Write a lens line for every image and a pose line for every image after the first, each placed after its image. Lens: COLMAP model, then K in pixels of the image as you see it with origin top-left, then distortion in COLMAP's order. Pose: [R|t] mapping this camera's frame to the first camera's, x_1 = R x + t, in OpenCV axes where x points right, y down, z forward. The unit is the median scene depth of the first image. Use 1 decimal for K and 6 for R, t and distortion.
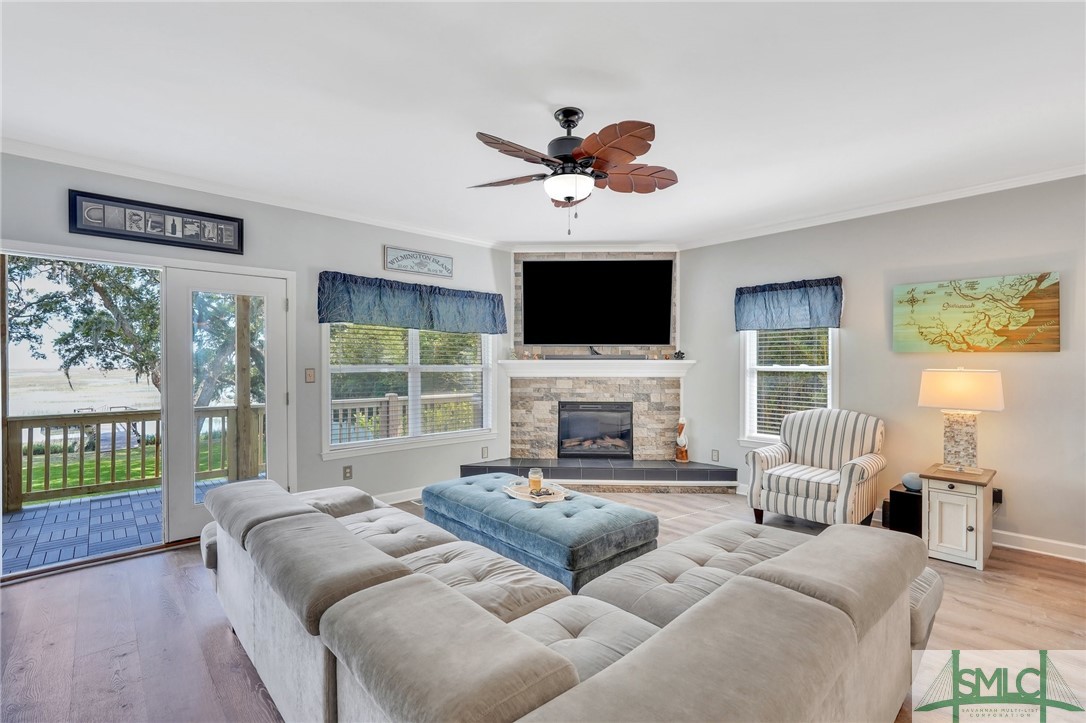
lens RADIAL K [[487.8, 0, 538.5], [0, 487.8, 366.6], [0, 0, 1]] dist [-0.005038, 0.003624]
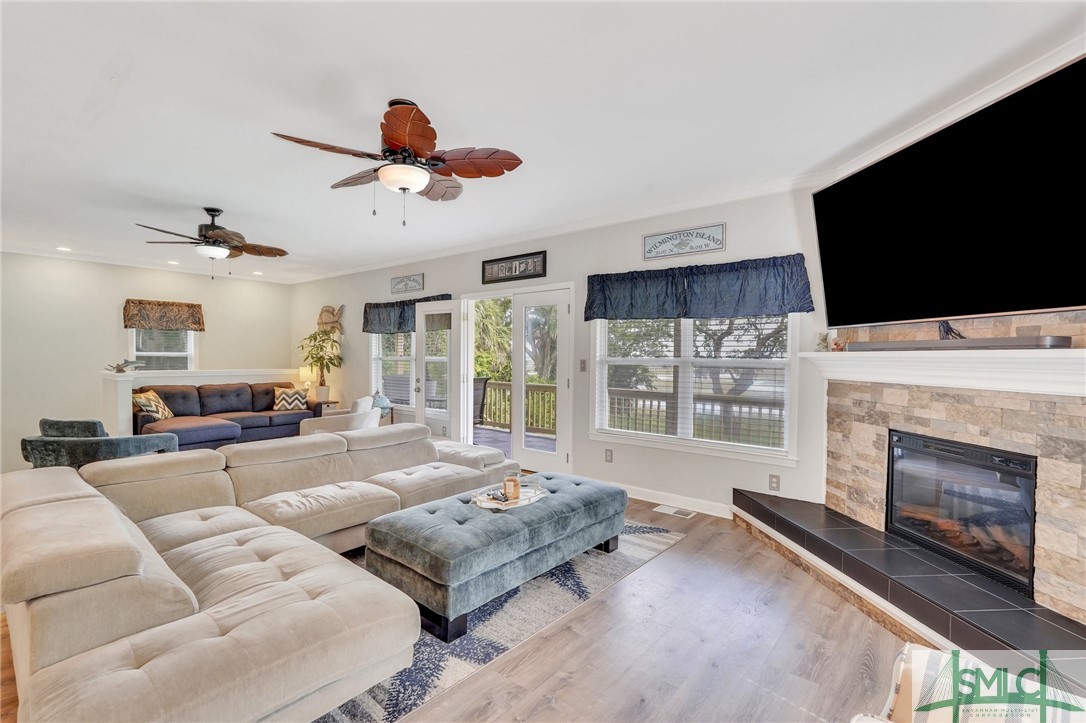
lens RADIAL K [[487.8, 0, 544.8], [0, 487.8, 367.5], [0, 0, 1]] dist [-0.005038, 0.003624]
pose [[0.143660, 0.022835, -0.989364, 0.522740], [-0.018472, 0.999621, 0.020389, 0.000244], [0.989455, 0.015346, 0.144027, 0.547417]]
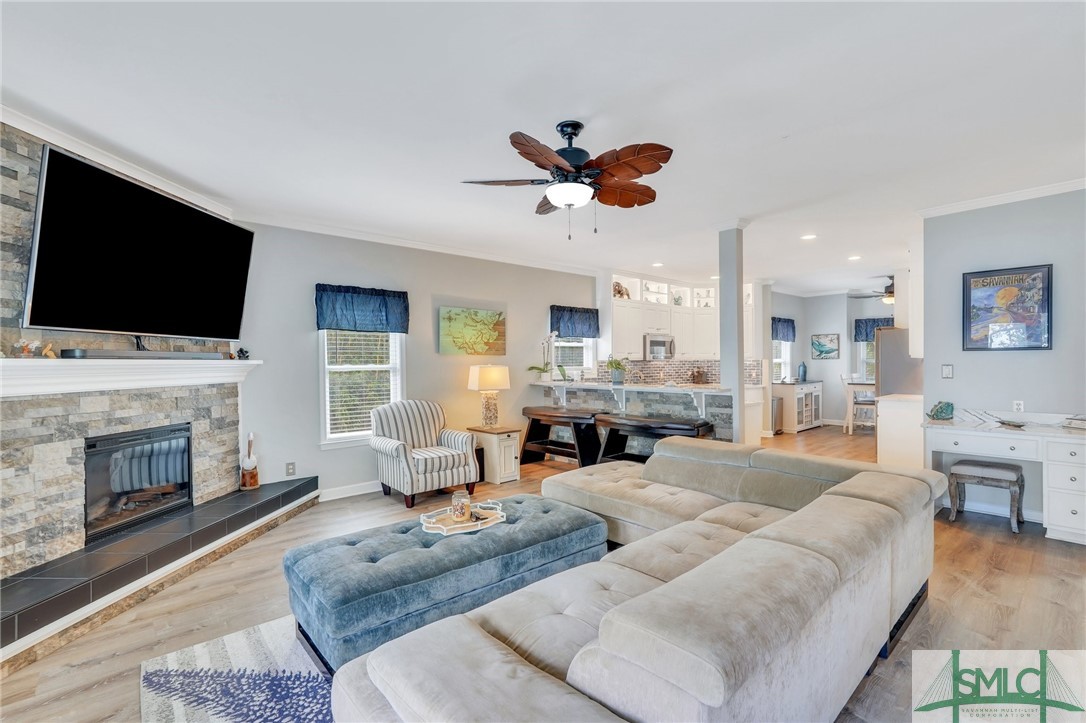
lens RADIAL K [[487.8, 0, 536.4], [0, 487.8, 366.4], [0, 0, 1]] dist [-0.005038, 0.003624]
pose [[0.022720, -0.008852, 0.999703, -0.473599], [0.020633, 0.999752, 0.008383, -0.000187], [-0.999529, 0.020436, 0.022897, 0.502135]]
